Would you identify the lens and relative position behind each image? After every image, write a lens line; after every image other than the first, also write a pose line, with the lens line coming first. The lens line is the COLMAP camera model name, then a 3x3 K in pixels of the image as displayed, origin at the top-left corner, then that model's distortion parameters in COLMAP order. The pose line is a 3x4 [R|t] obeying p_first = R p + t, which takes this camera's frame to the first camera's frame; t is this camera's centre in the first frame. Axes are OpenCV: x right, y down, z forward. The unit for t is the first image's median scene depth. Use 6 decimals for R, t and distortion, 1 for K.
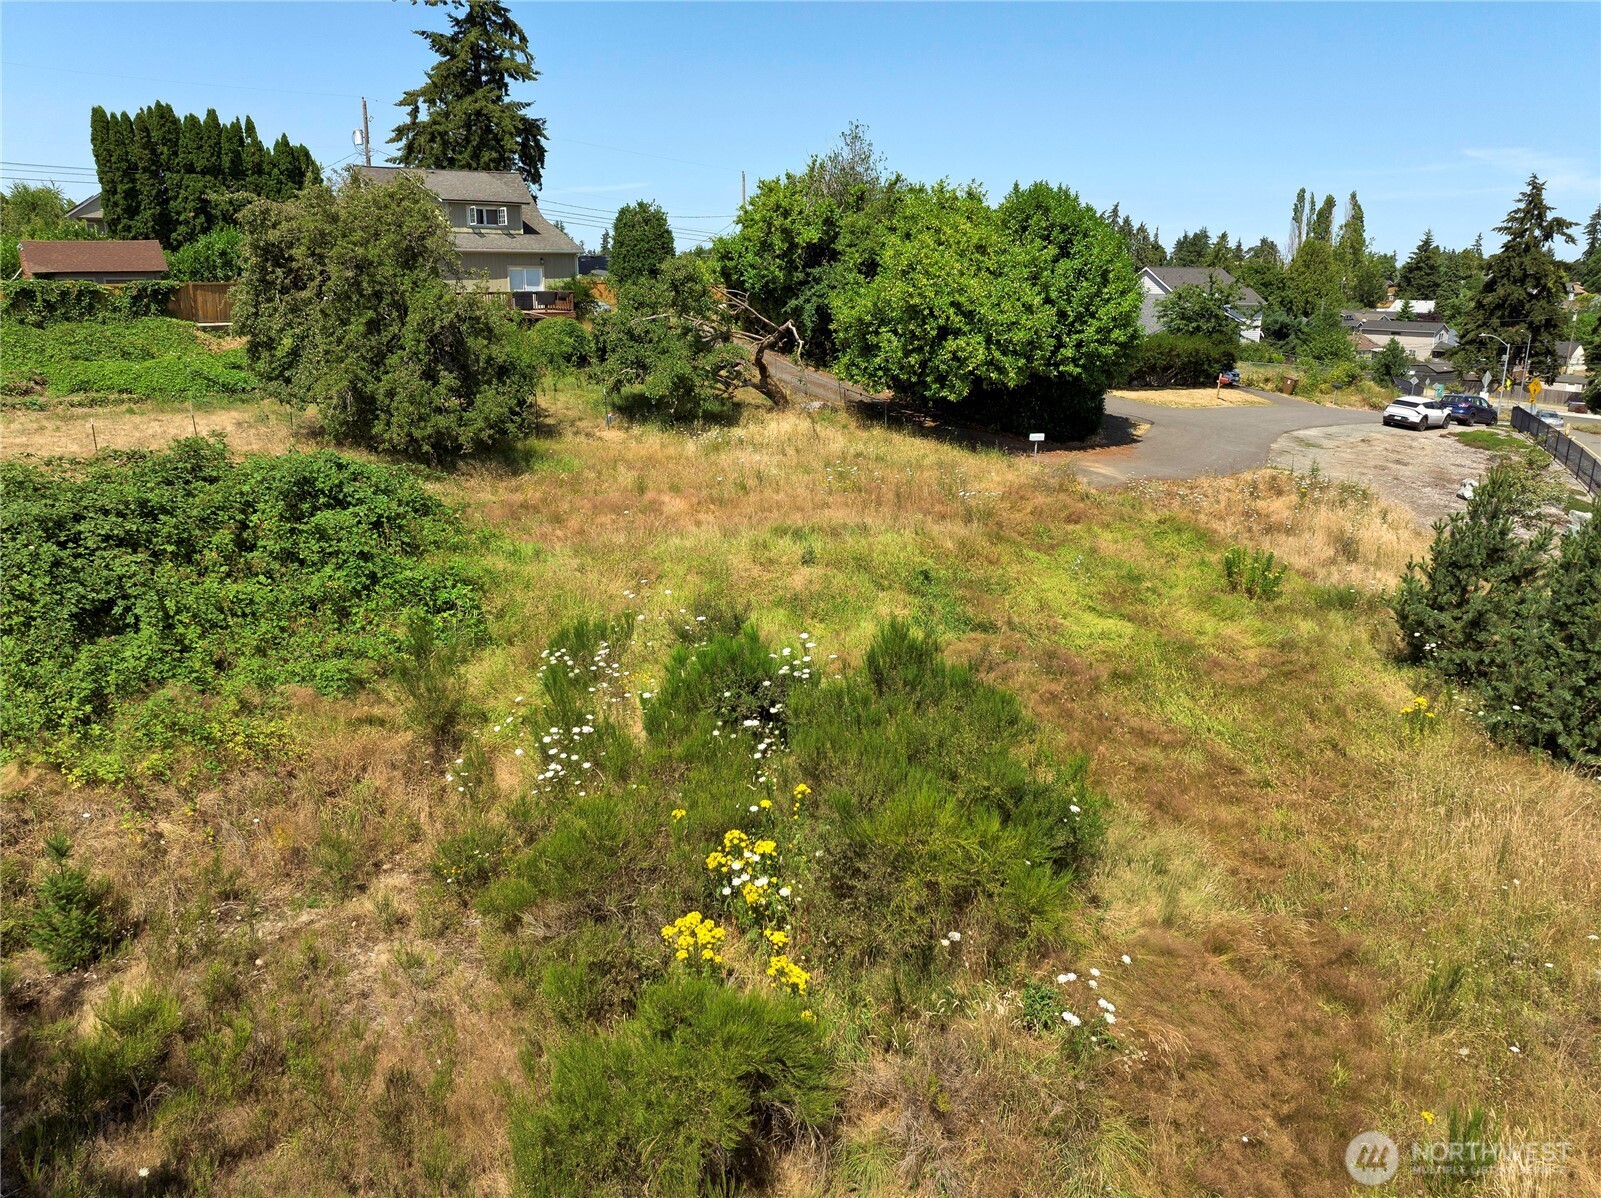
lens RADIAL K [[1115.6, 0, 800.5], [0, 1115.6, 599.0], [0, 0, 1]] dist [-0.093638, 0.049312]
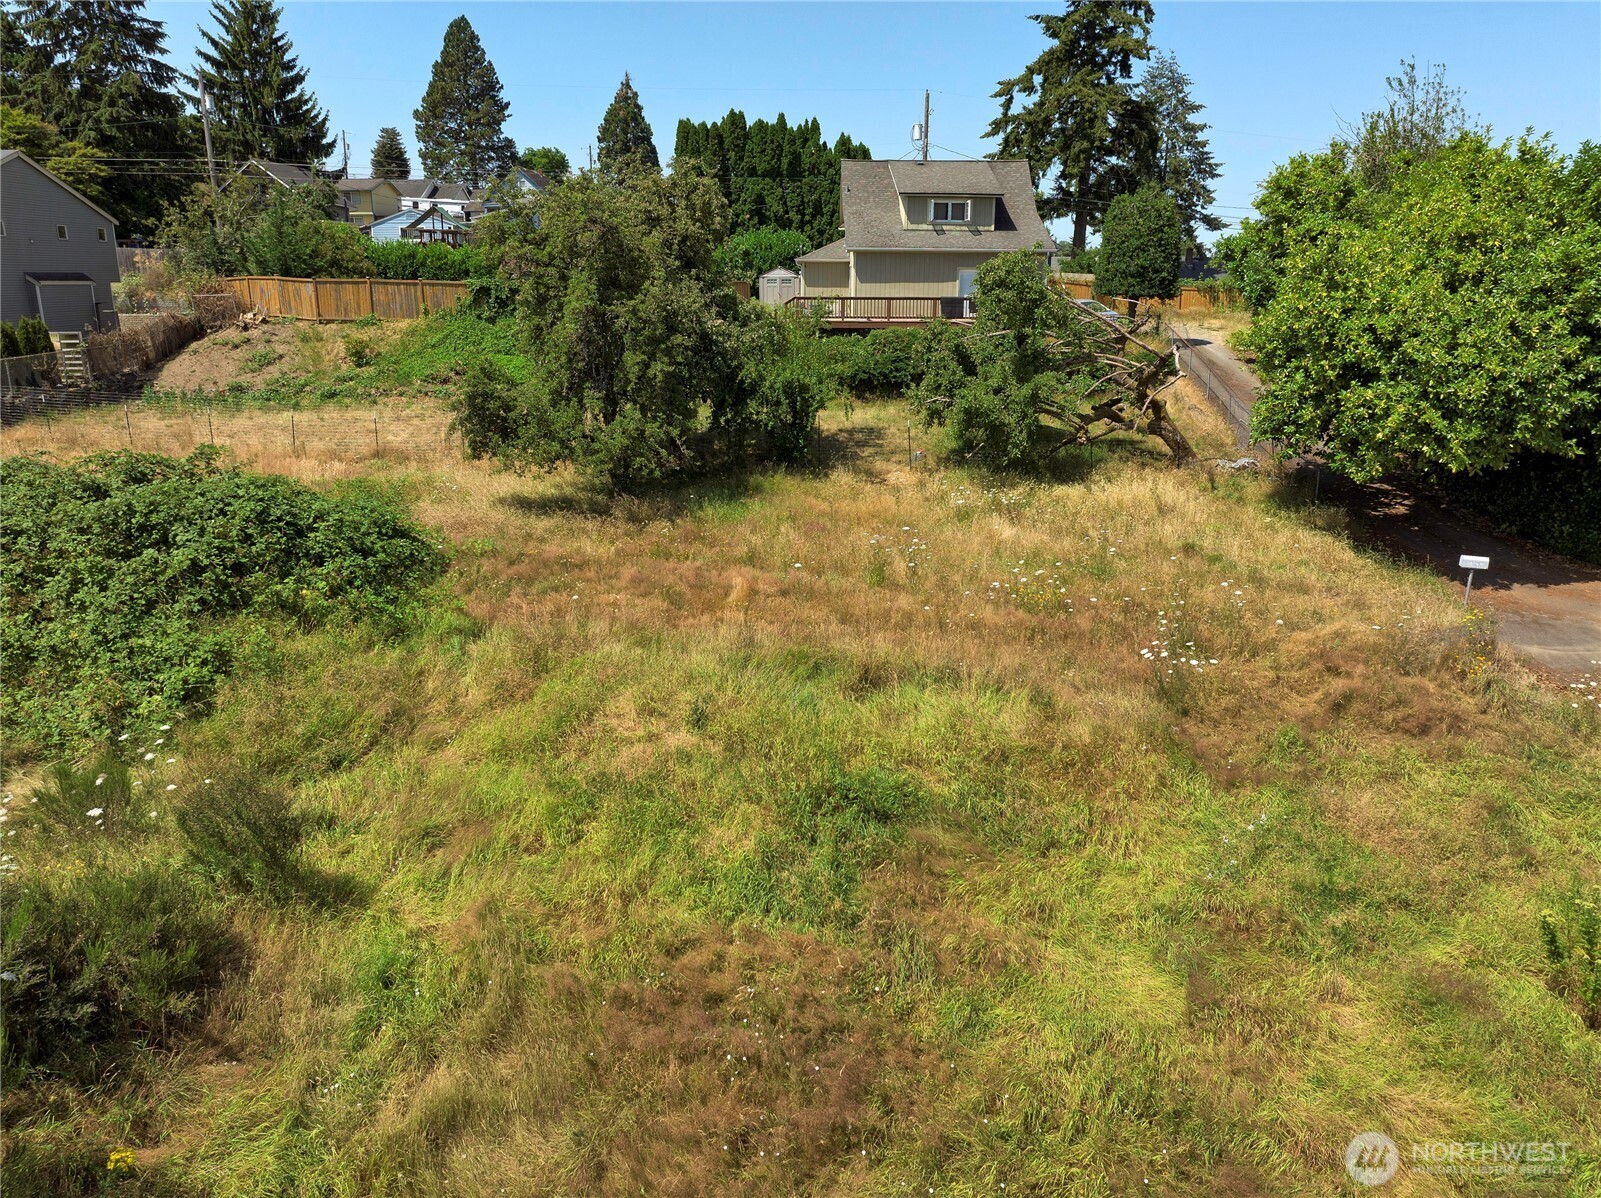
lens RADIAL K [[1115.6, 0, 800.5], [0, 1115.6, 599.0], [0, 0, 1]] dist [-0.093638, 0.049312]
pose [[0.777747, 0.169555, -0.605277, 0.179531], [-0.171778, 0.983610, 0.054811, -0.061348], [0.604650, 0.061344, 0.794125, 0.212367]]
